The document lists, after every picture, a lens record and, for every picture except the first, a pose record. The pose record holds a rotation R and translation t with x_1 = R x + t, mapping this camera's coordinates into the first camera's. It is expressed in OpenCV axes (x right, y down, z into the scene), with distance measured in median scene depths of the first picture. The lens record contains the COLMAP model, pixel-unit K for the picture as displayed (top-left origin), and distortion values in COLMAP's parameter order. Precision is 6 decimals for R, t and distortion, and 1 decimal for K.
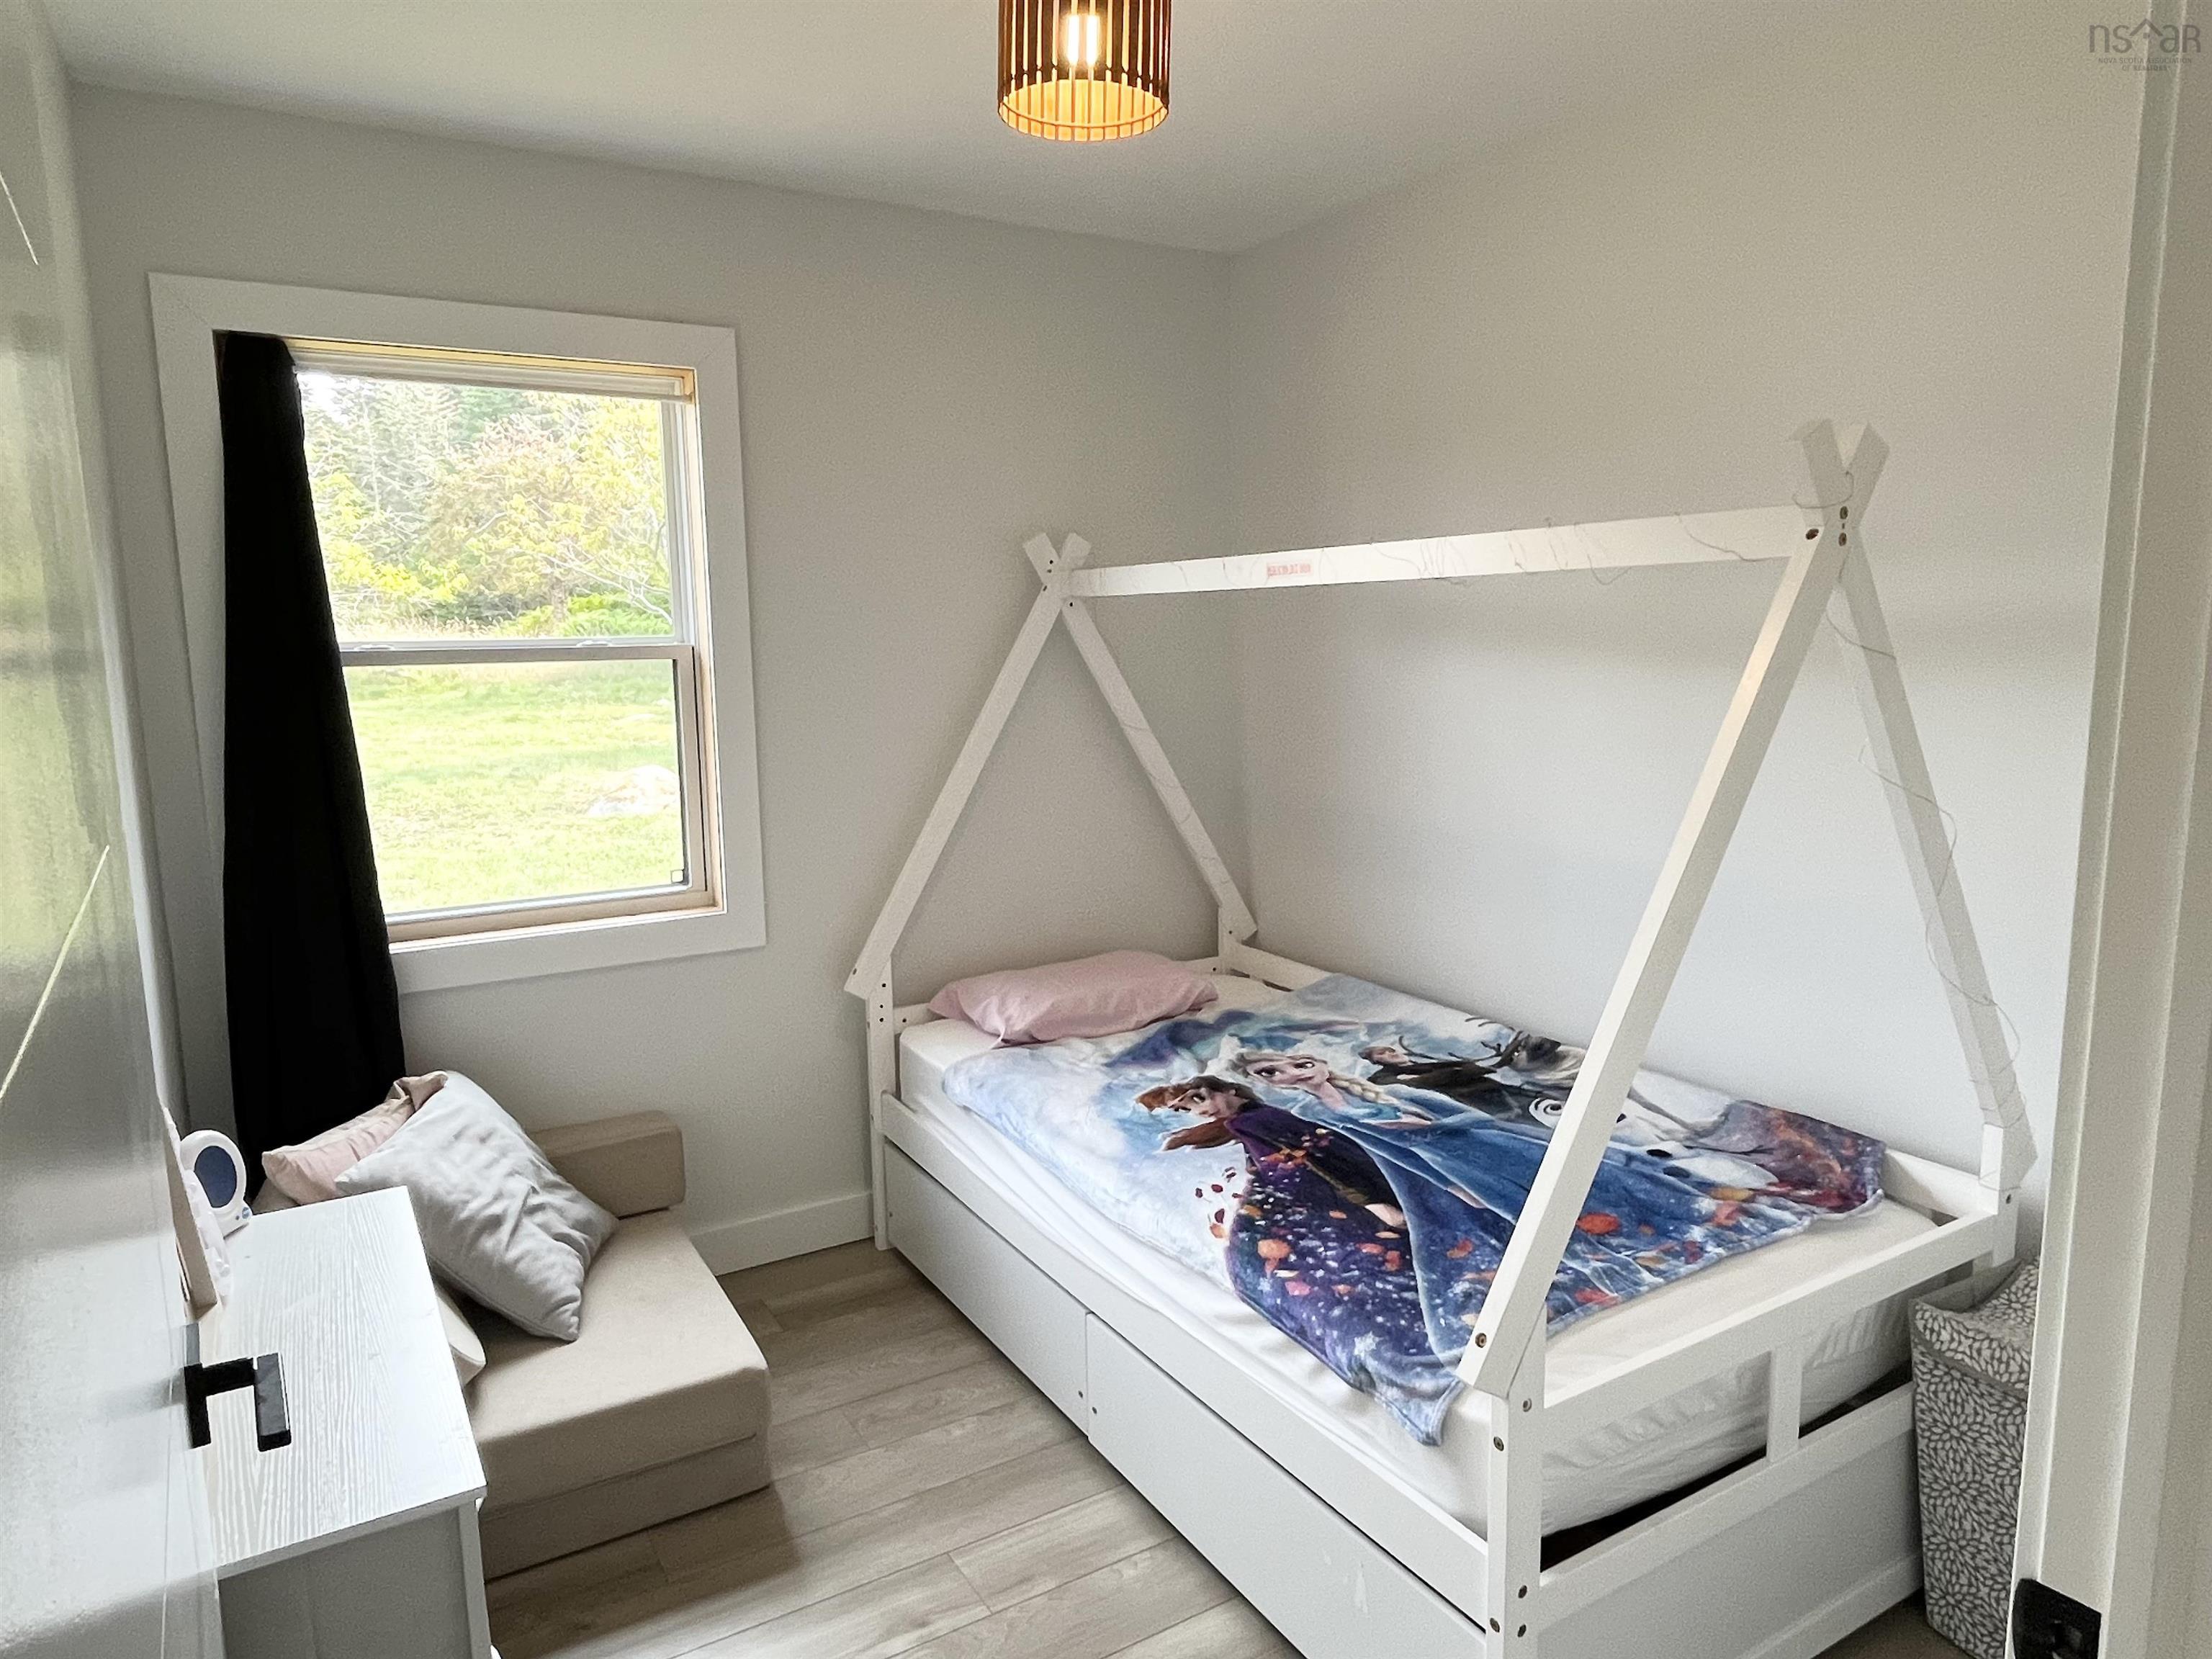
lens RADIAL K [[1366.7, 0, 1092.4], [0, 1366.7, 821.0], [0, 0, 1]] dist [0.001020, 0.001036]
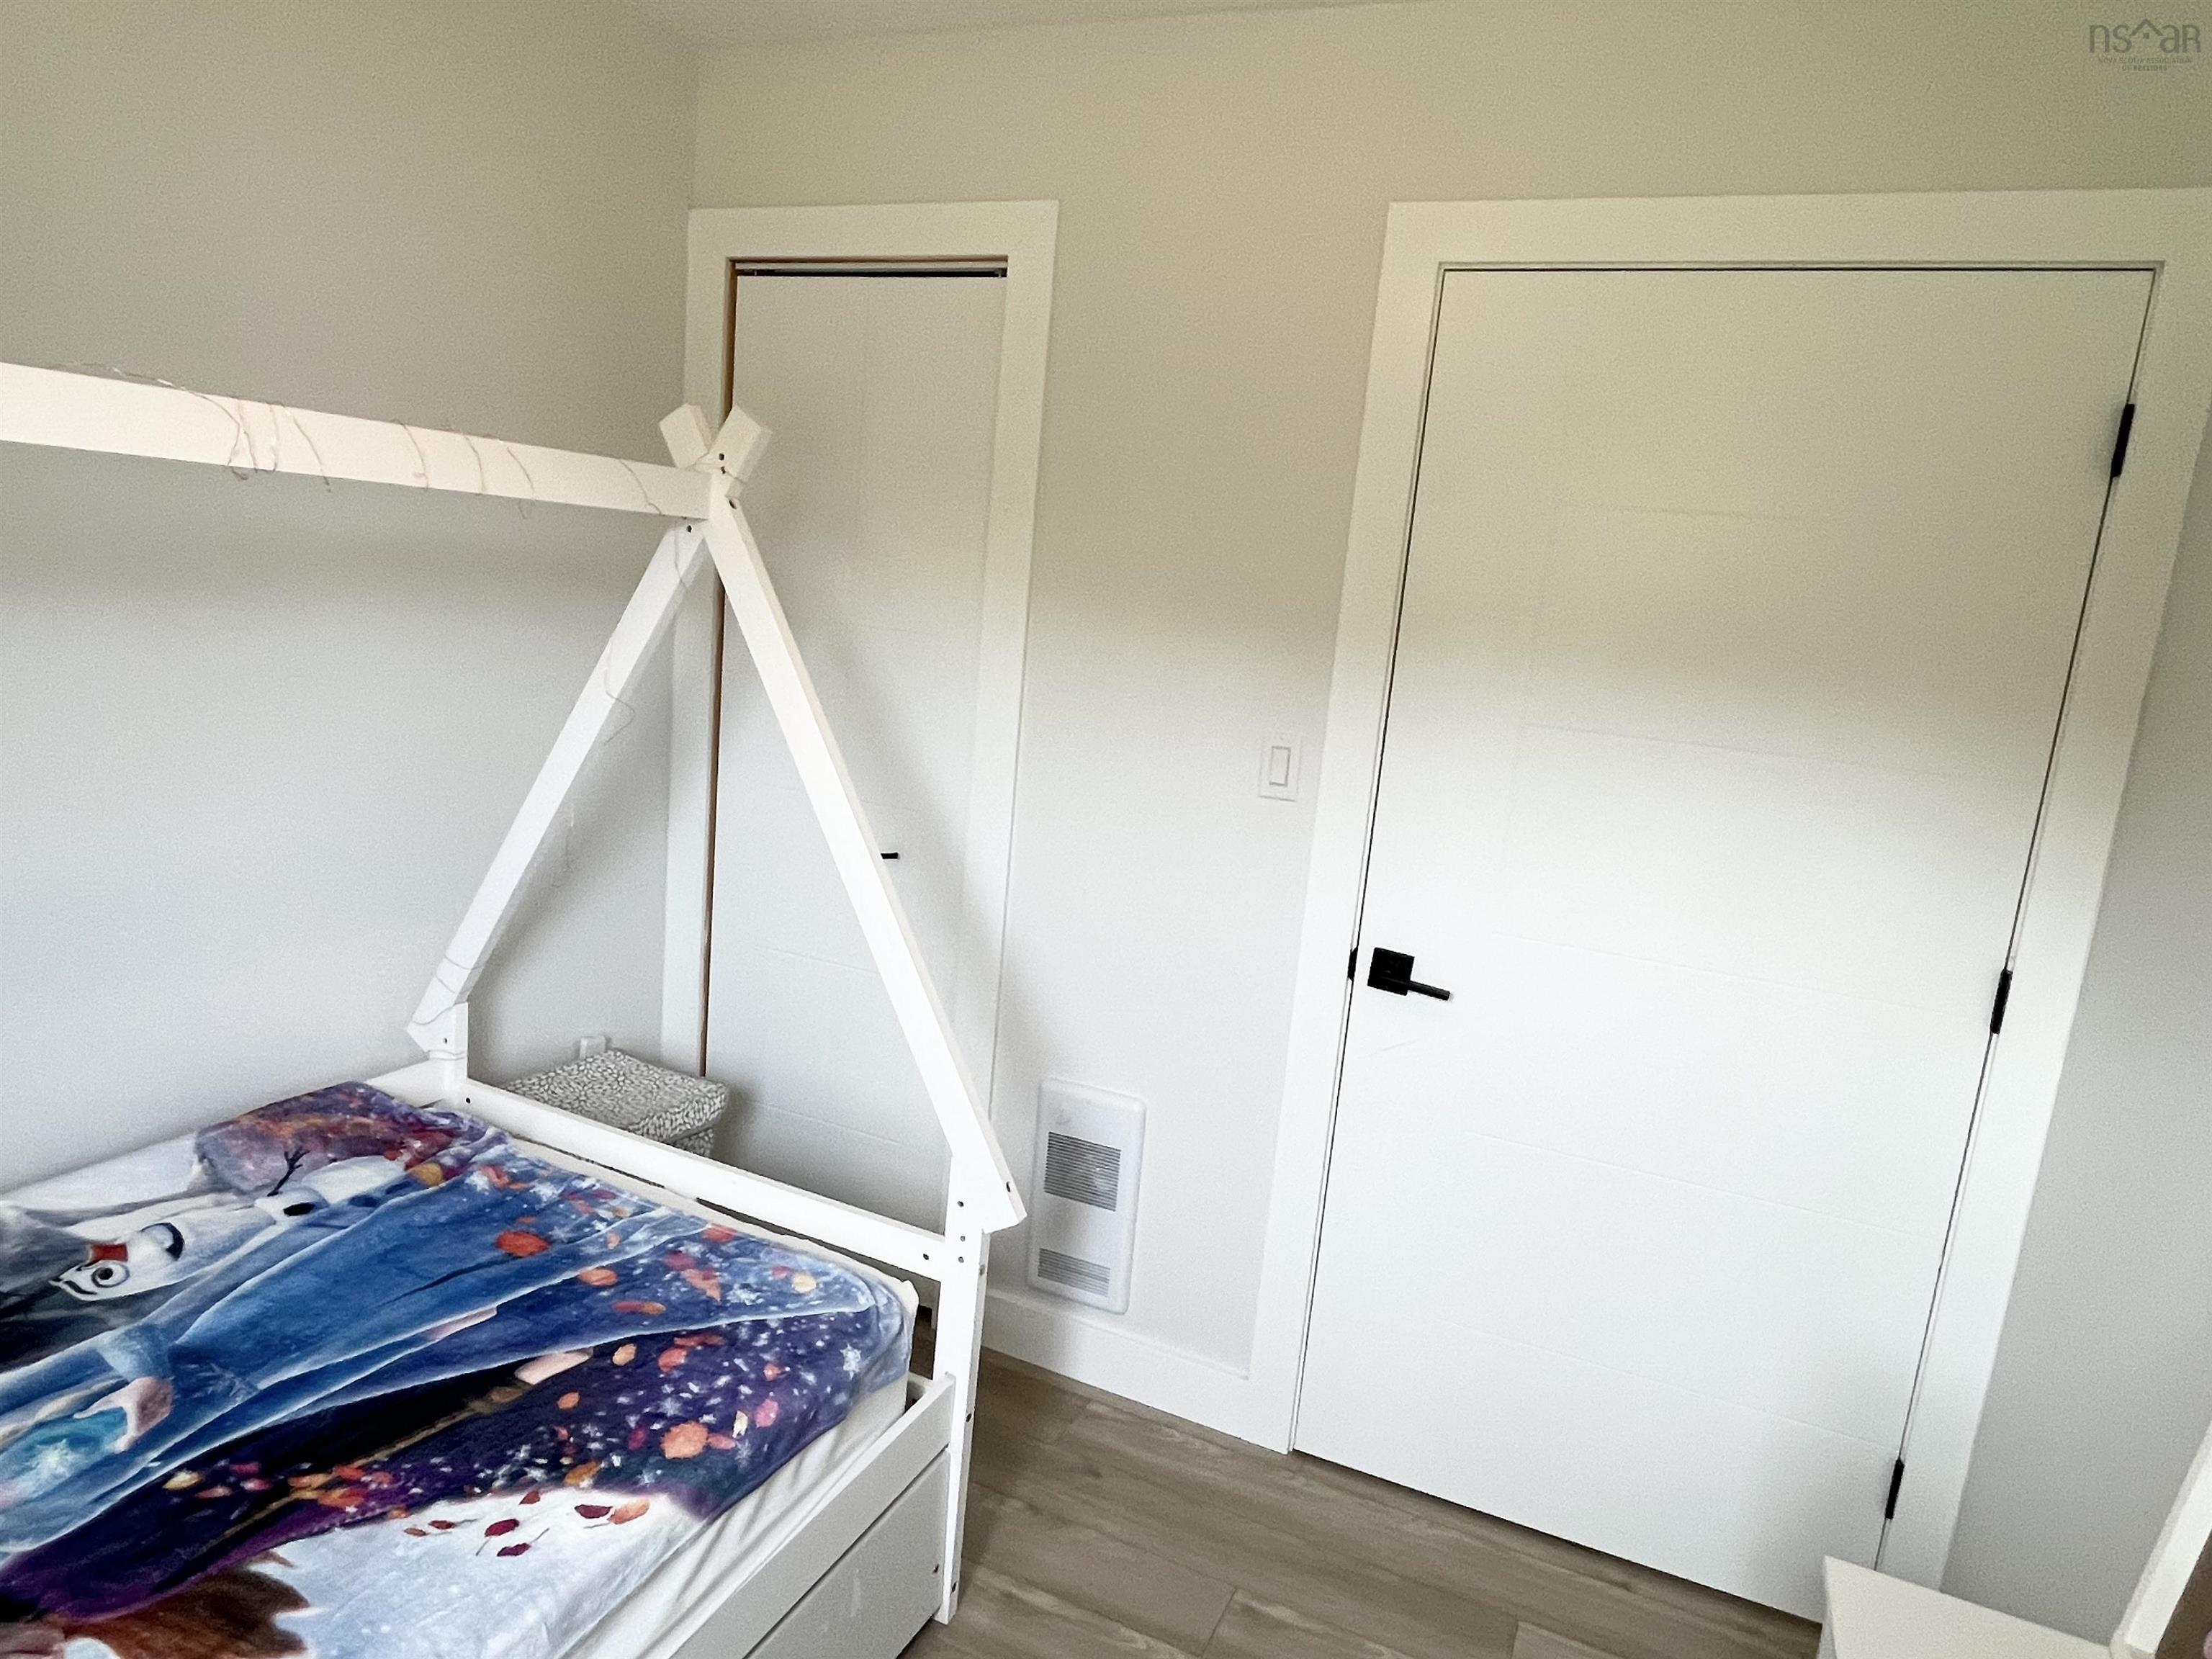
lens RADIAL K [[1366.7, 0, 1092.4], [0, 1366.7, 821.0], [0, 0, 1]] dist [0.001020, 0.001036]
pose [[-0.562652, -0.181207, 0.806590, -0.477375], [0.034055, 0.969772, 0.241623, -0.164278], [-0.825992, 0.163418, -0.539473, 1.059158]]
